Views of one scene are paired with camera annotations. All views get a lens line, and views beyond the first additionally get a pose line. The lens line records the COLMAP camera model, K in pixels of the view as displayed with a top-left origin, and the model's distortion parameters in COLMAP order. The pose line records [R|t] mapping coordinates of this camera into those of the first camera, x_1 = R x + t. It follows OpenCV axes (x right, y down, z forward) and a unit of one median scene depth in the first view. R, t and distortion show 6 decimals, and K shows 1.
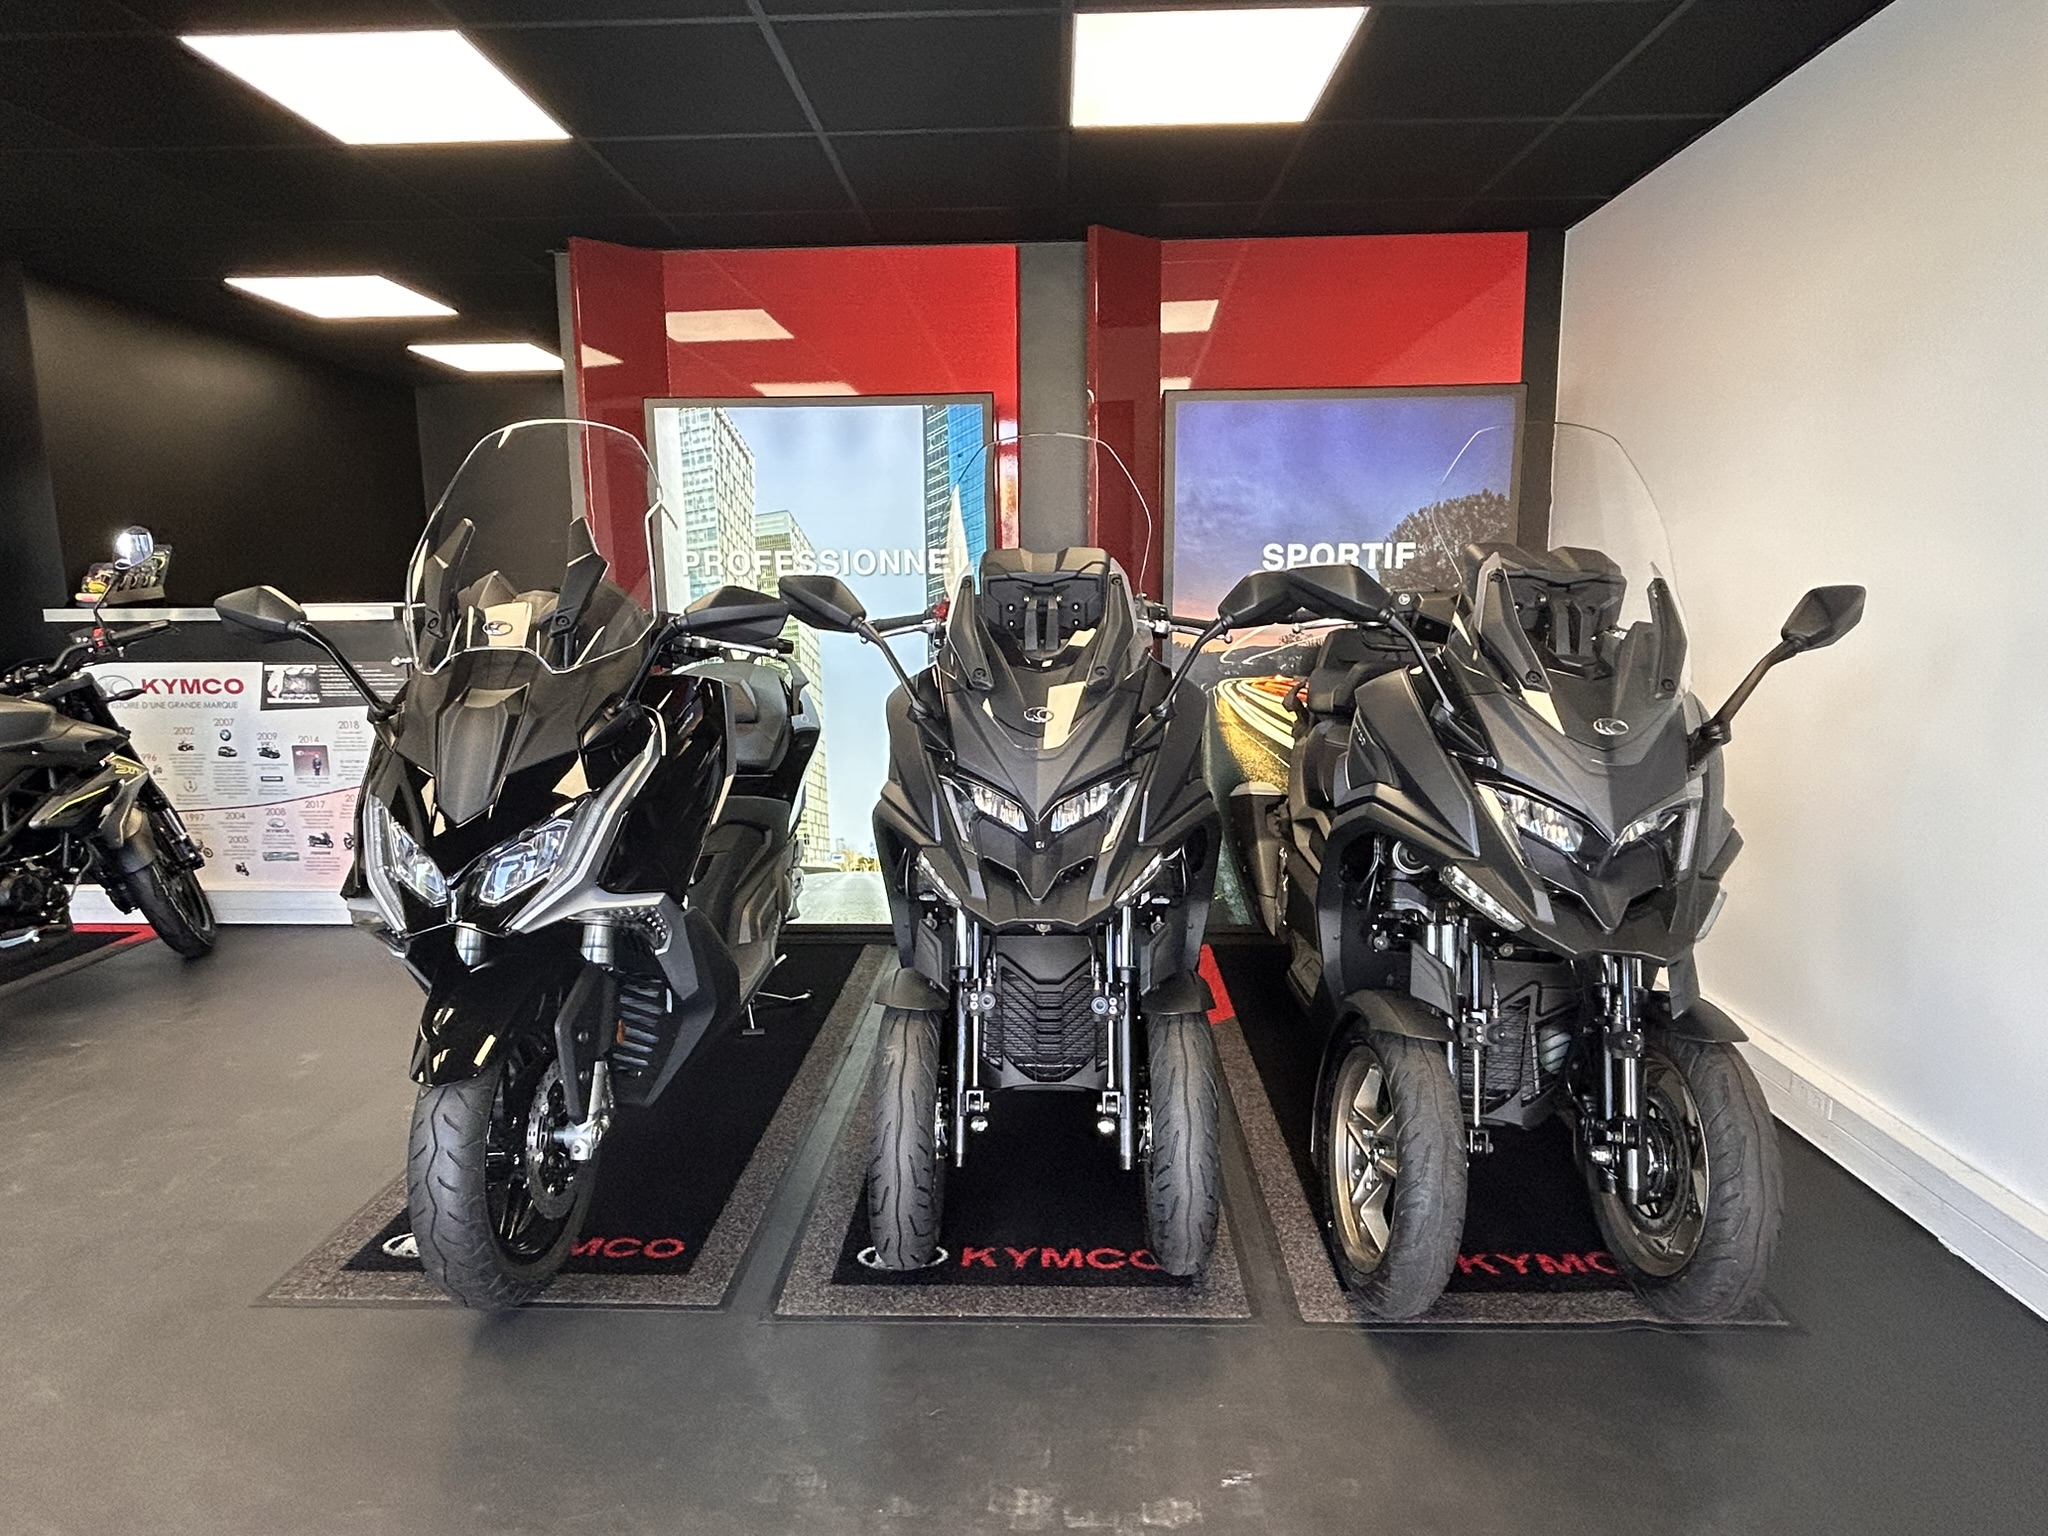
lens RADIAL K [[1158.9, 0, 1009.2], [0, 1158.9, 785.8], [0, 0, 1]] dist [-0.000165, -0.013402]
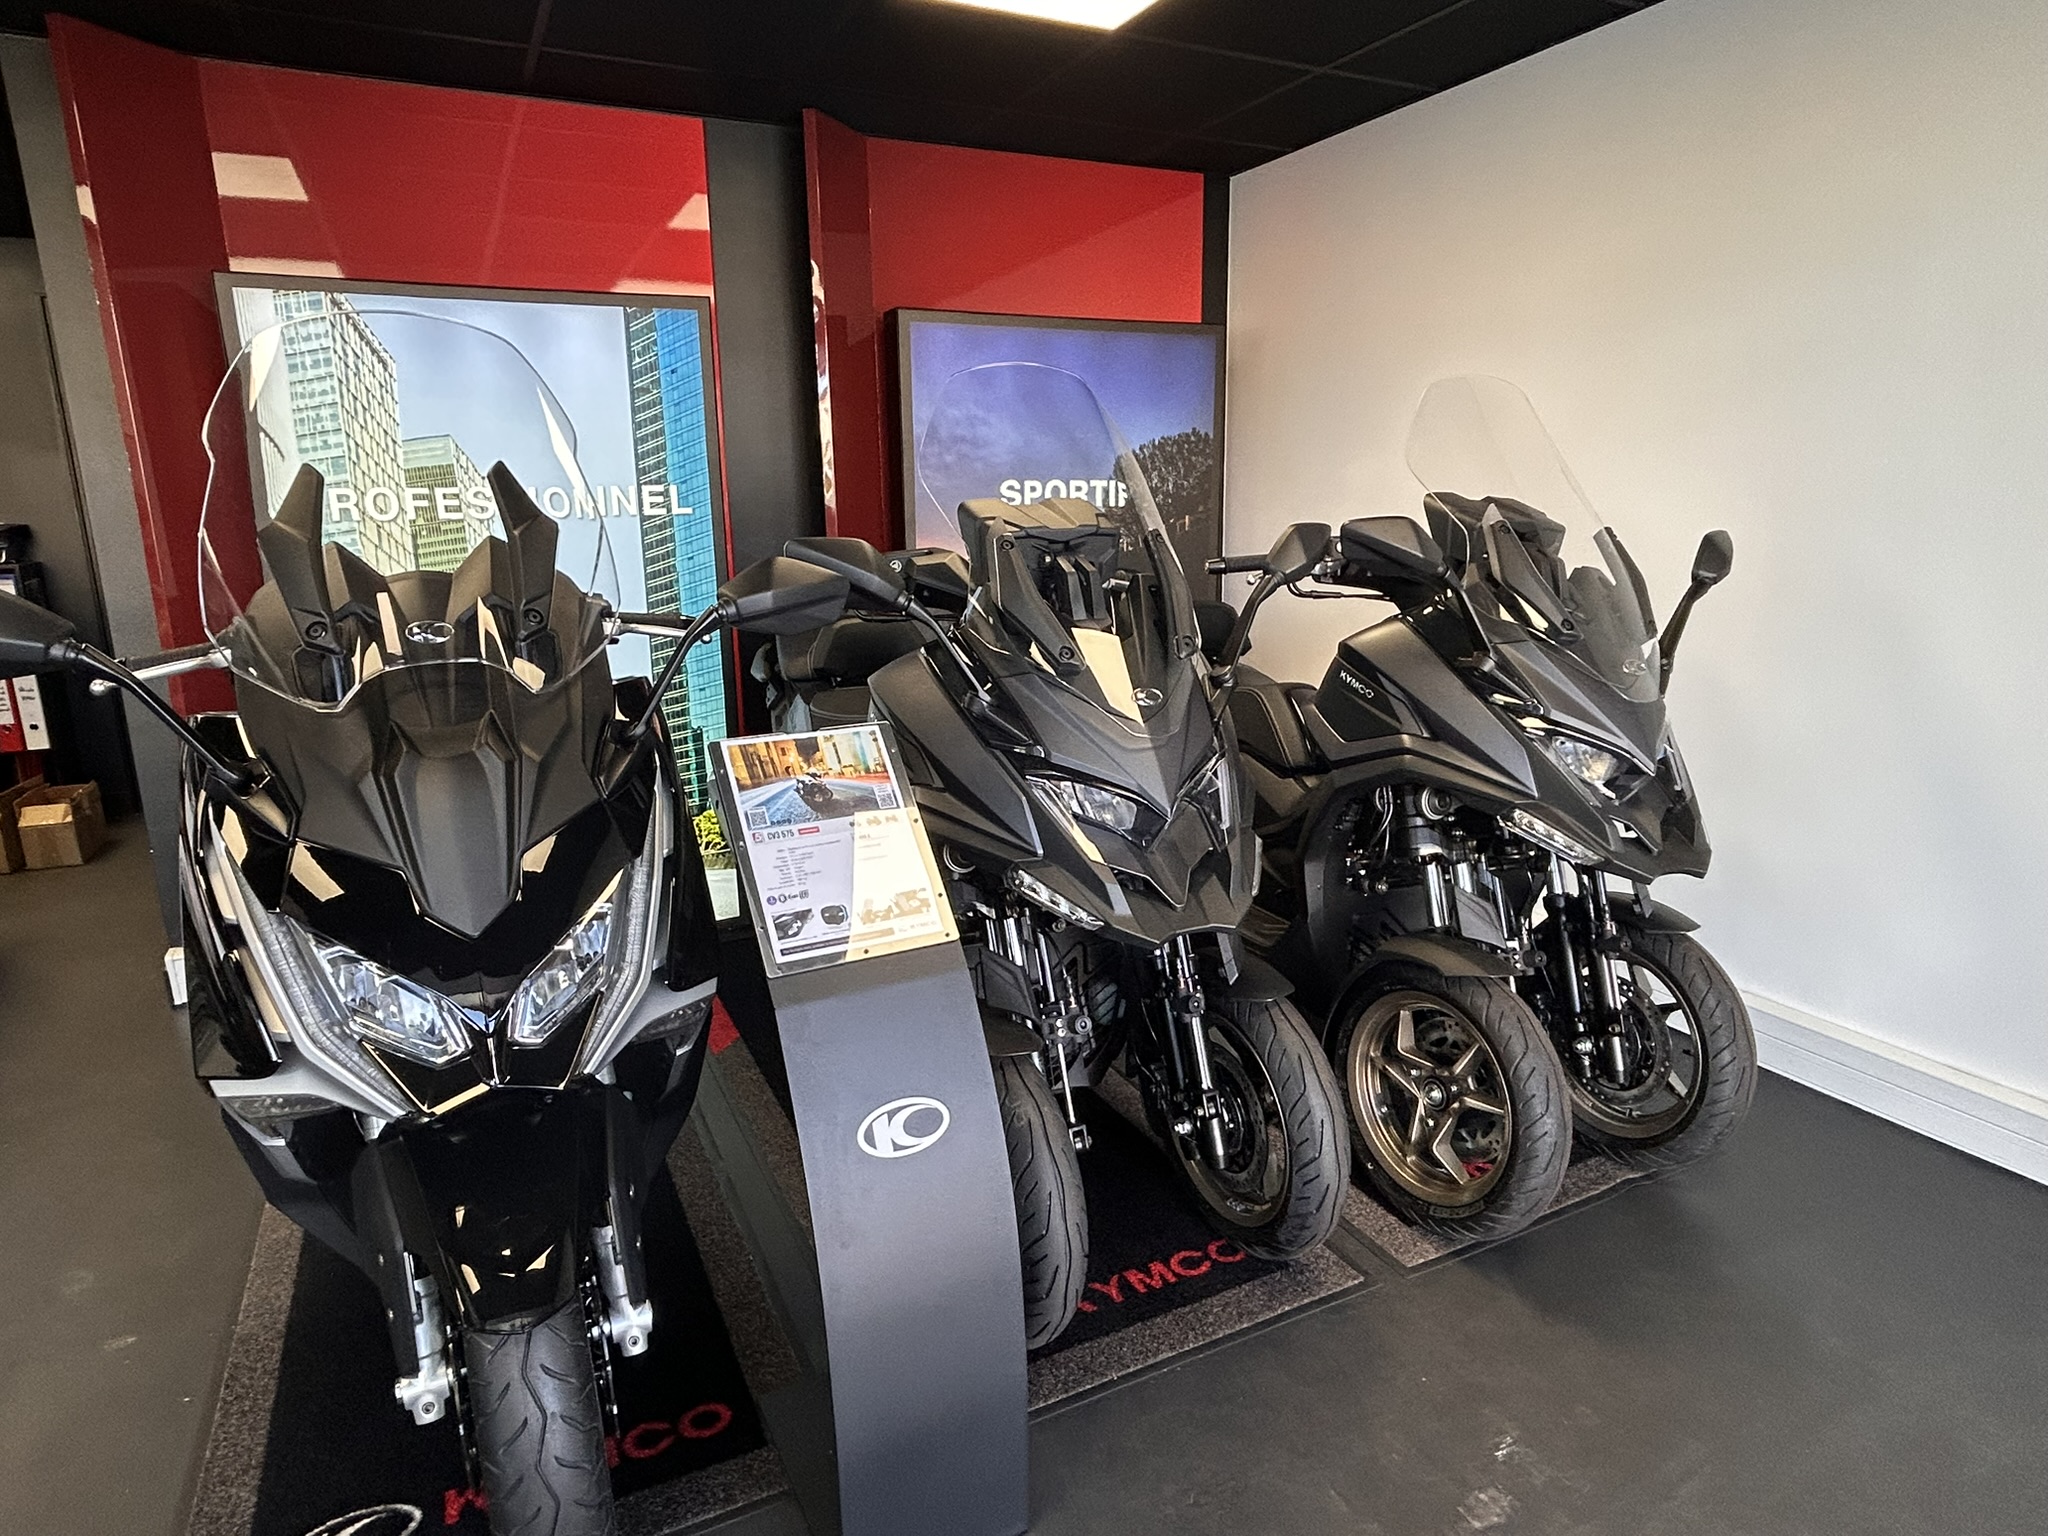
lens RADIAL K [[1158.9, 0, 1009.5], [0, 1158.9, 786.0], [0, 0, 1]] dist [-0.000165, -0.013402]
pose [[0.885666, -0.116981, 0.449345, -0.236590], [0.086519, 0.992372, 0.087821, -0.040997], [-0.456191, -0.038903, 0.889031, 0.134493]]
